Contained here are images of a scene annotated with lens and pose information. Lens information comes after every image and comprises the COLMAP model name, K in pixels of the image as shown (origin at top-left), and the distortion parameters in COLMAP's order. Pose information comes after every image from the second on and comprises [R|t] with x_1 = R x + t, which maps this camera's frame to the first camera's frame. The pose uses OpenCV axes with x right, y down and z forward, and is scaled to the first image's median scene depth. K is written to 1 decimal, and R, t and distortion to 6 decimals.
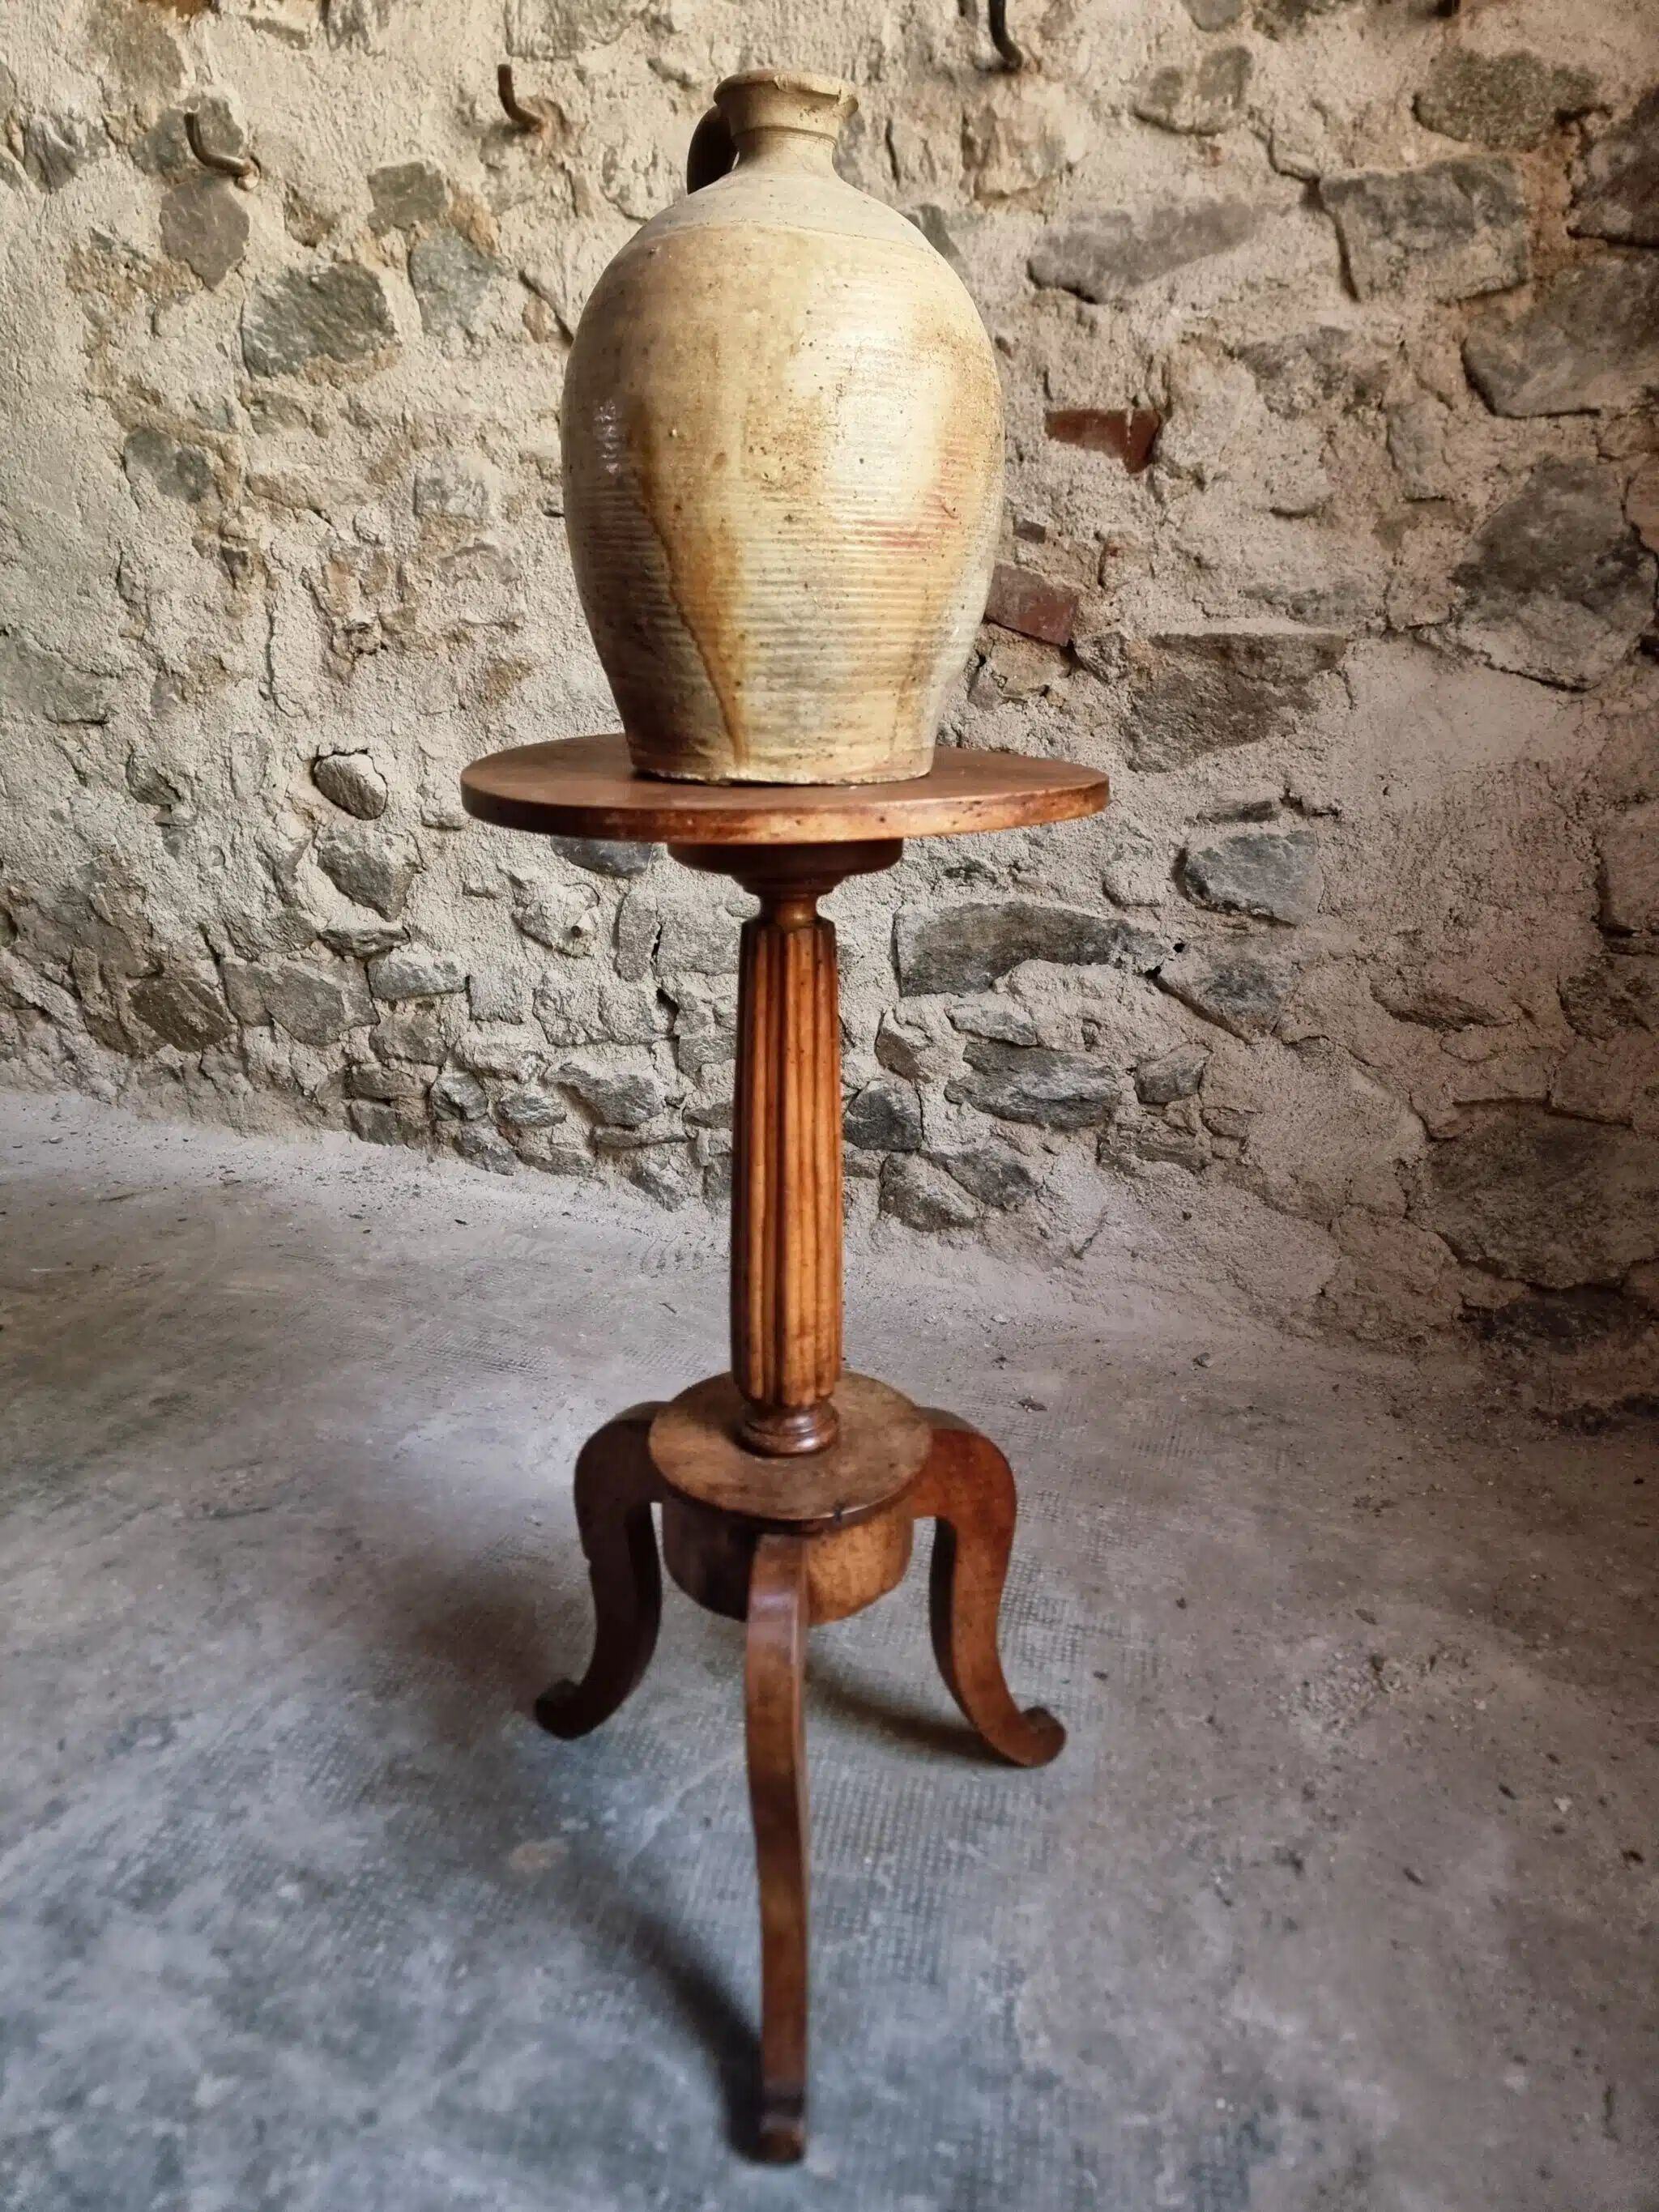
lens RADIAL K [[1570.4, 0, 811.7], [0, 1570.4, 1104.6], [0, 0, 1]] dist [0.086070, -0.079113]
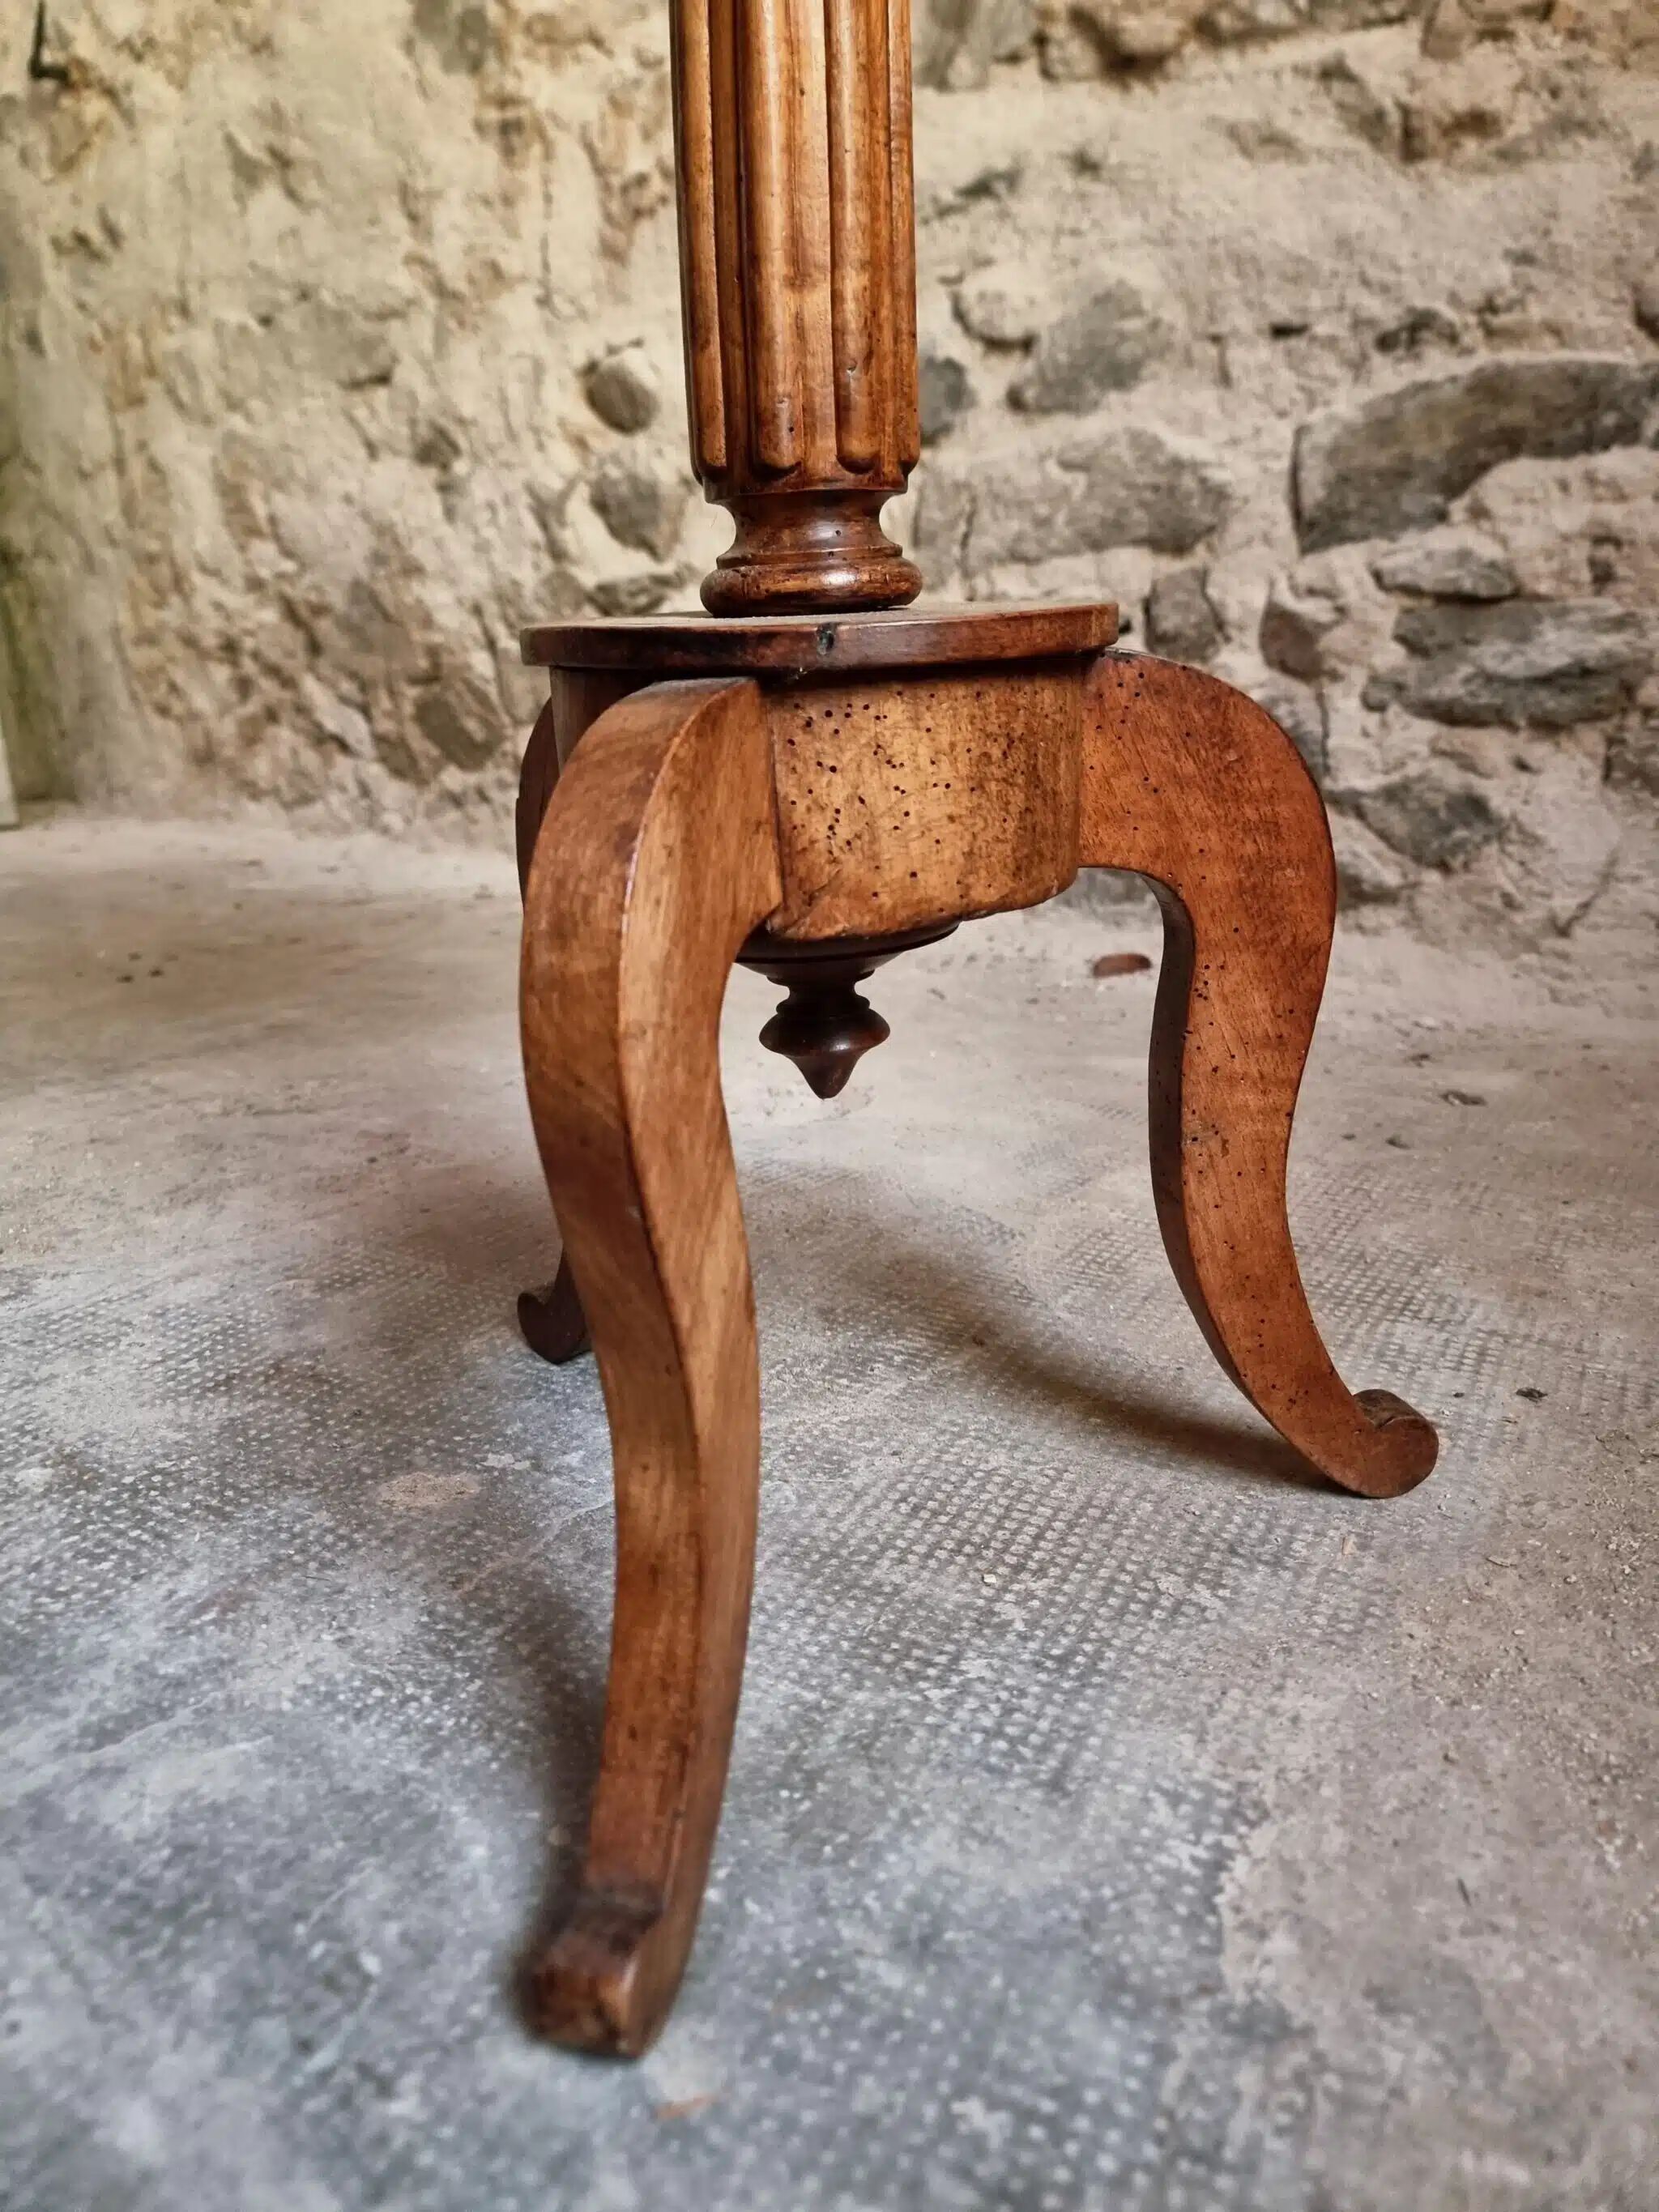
lens RADIAL K [[1590.9, 0, 809.3], [0, 1590.9, 1107.9], [0, 0, 1]] dist [0.043733, -0.051248]
pose [[0.953941, 0.051341, -0.295569, 0.070936], [-0.056861, 0.998331, -0.010106, 0.189998], [0.294557, 0.026447, 0.955268, 0.279589]]
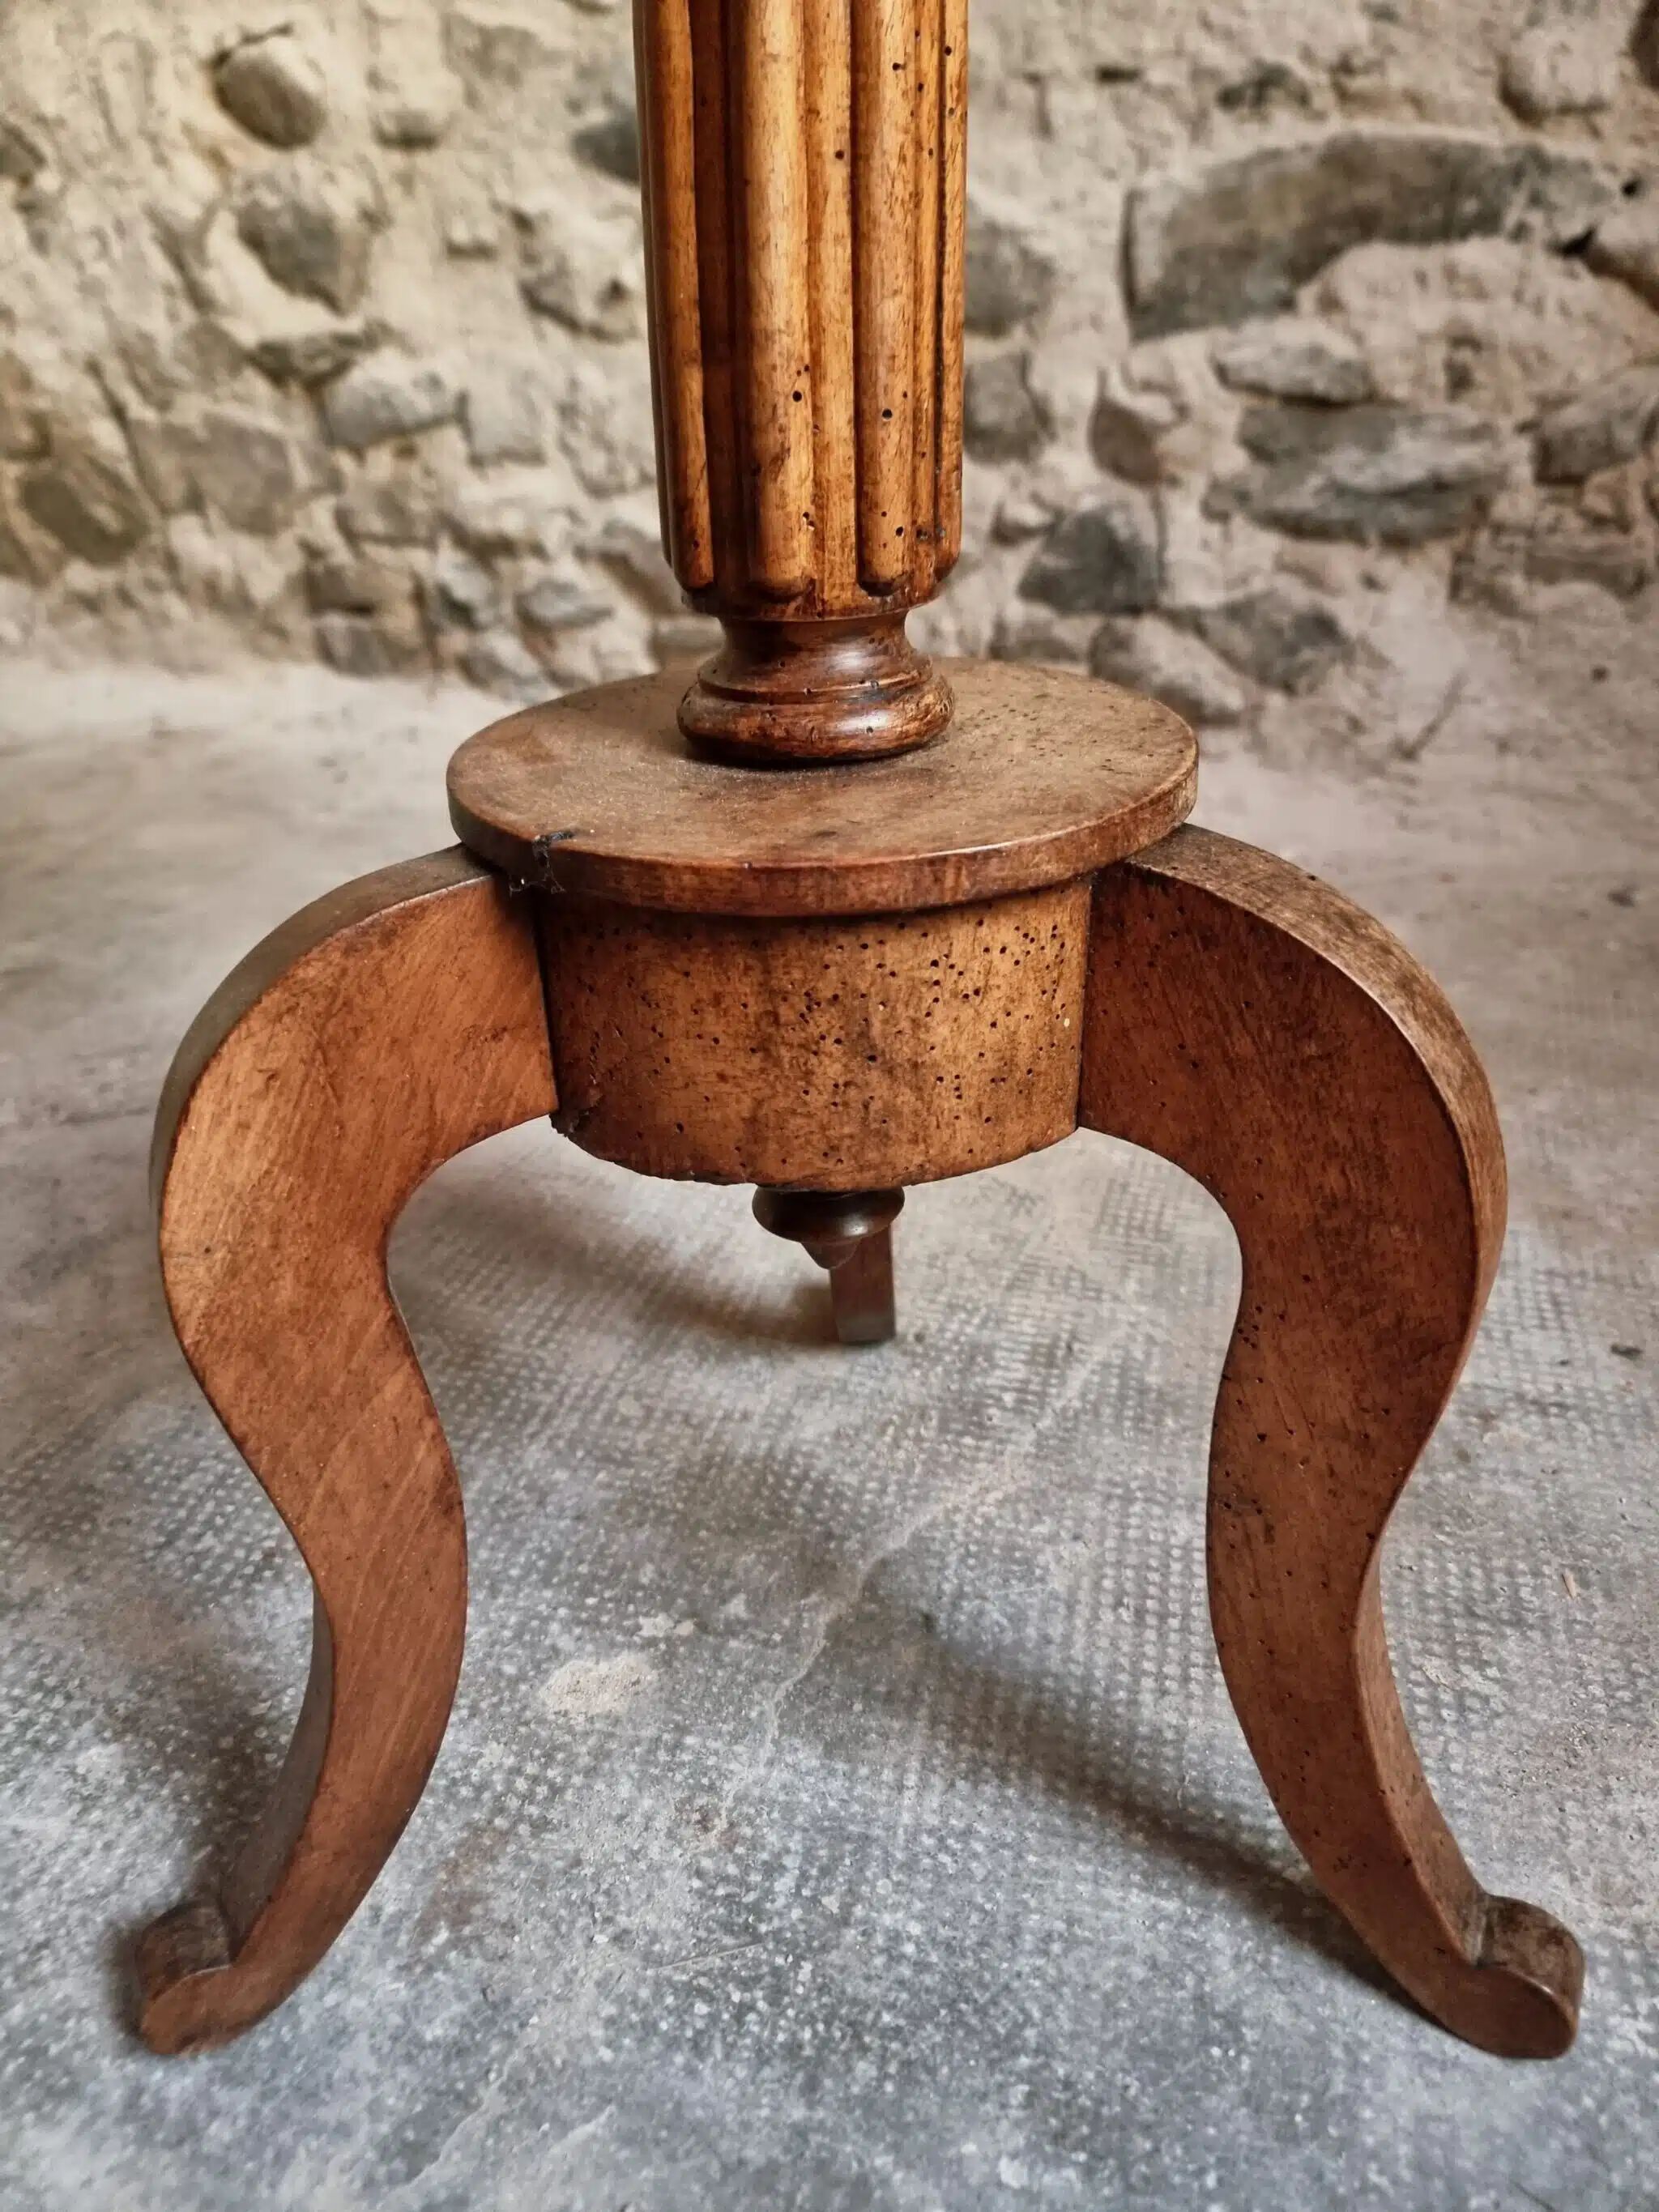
lens RADIAL K [[1602.5, 0, 810.6], [0, 1602.5, 1121.4], [0, 0, 1]] dist [0.036146, -0.048253]
pose [[0.998515, -0.016400, -0.051948, -0.043374], [0.025259, 0.984286, 0.174768, 0.120645], [0.048265, -0.175821, 0.983238, 0.310129]]
